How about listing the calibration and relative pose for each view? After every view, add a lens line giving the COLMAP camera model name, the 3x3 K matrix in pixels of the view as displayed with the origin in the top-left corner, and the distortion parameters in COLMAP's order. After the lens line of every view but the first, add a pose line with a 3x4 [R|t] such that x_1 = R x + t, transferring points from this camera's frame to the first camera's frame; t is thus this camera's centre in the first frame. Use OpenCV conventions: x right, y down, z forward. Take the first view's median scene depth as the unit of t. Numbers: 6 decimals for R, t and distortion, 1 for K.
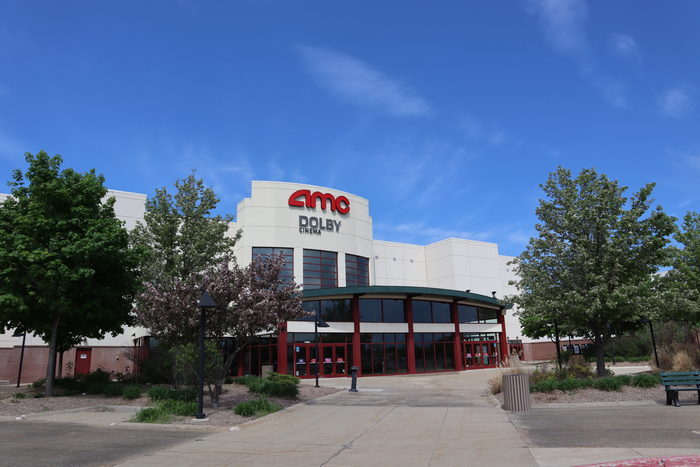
lens RADIAL K [[496.0, 0, 349.9], [0, 496.0, 230.0], [0, 0, 1]] dist [0.009330, 0.002543]
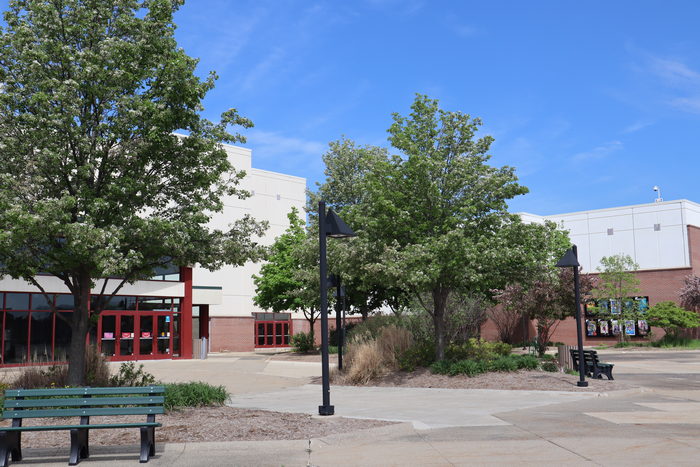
lens RADIAL K [[765.8, 0, 349.4], [0, 765.8, 235.4], [0, 0, 1]] dist [0.062755, 0.000000]
pose [[0.978278, 0.063208, 0.197425, 0.093979], [-0.086794, 0.989775, 0.113192, 0.006195], [-0.188252, -0.127869, 0.973761, 0.036832]]
